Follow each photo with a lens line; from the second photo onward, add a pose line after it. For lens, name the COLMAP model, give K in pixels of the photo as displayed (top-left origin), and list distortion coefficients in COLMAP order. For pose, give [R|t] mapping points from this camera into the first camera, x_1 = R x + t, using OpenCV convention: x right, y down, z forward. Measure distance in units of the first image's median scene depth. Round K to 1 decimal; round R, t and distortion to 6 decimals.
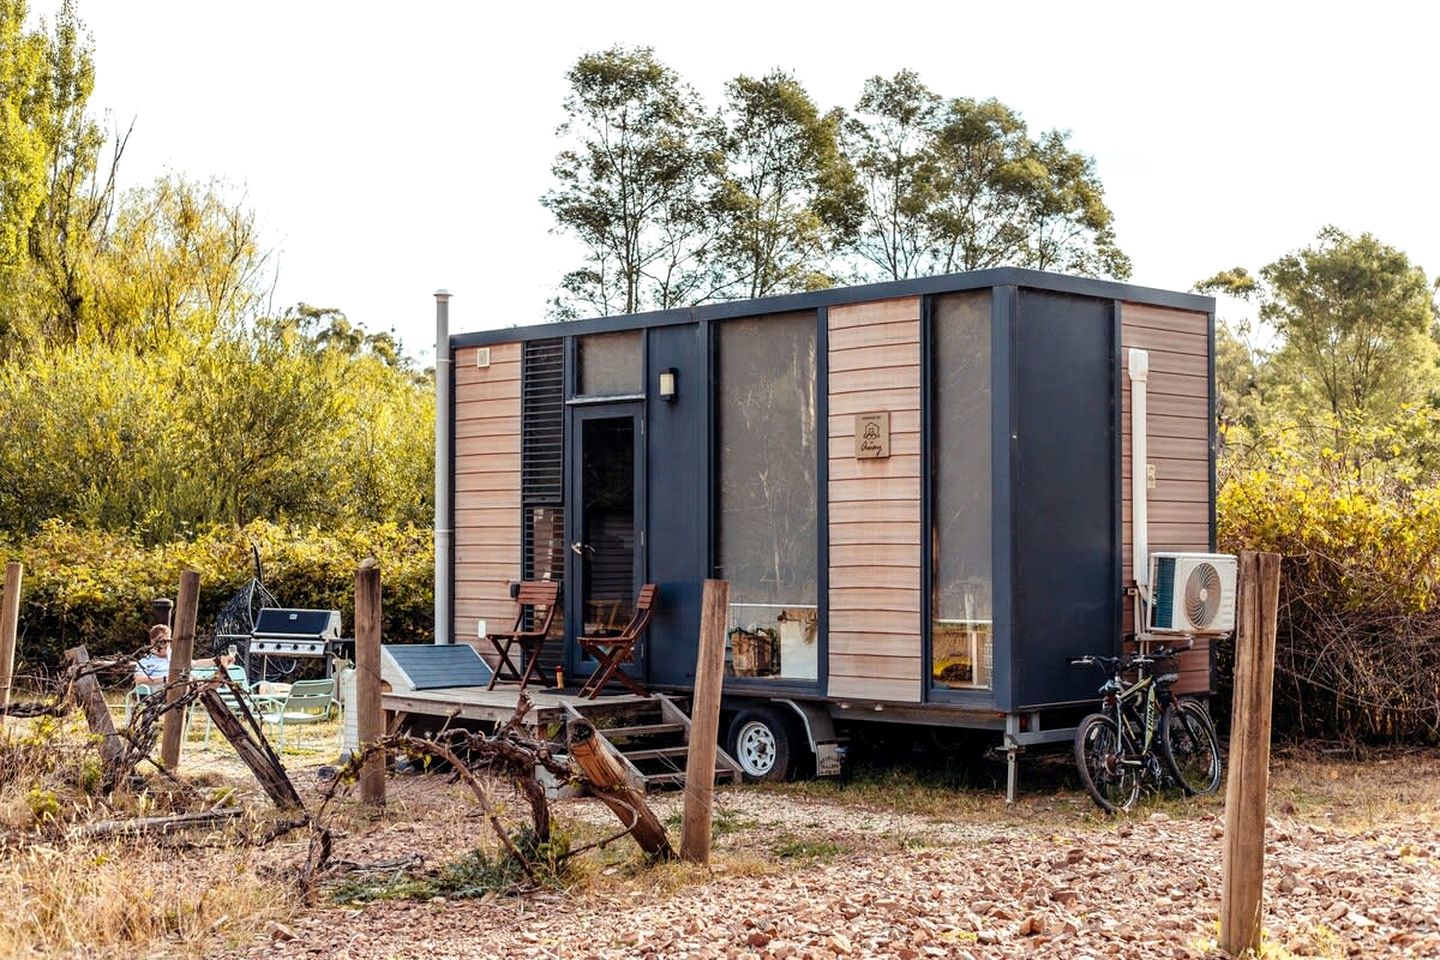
lens RADIAL K [[2038.2, 0, 724.7], [0, 2038.2, 487.3], [0, 0, 1]] dist [0.006897, 0.000000]
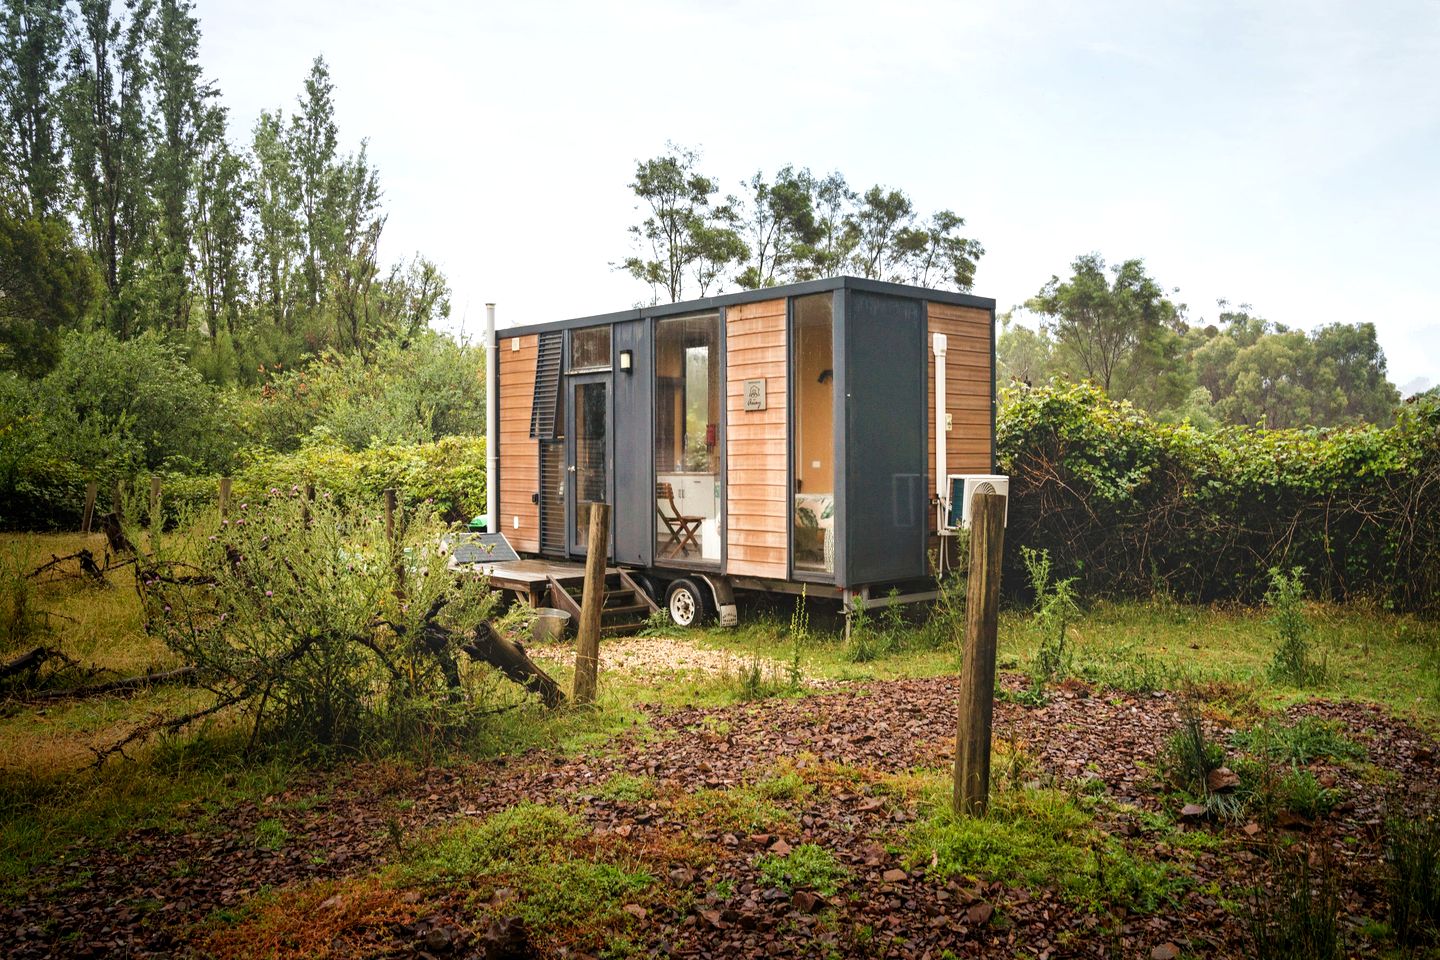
lens RADIAL K [[1154.3, 0, 710.3], [0, 1154.3, 467.4], [0, 0, 1]] dist [-0.003282, 0.005297]
pose [[0.999381, -0.003213, -0.035029, 0.067731], [0.004603, 0.999202, 0.039675, -0.006446], [0.034873, -0.039812, 0.998598, 0.172210]]
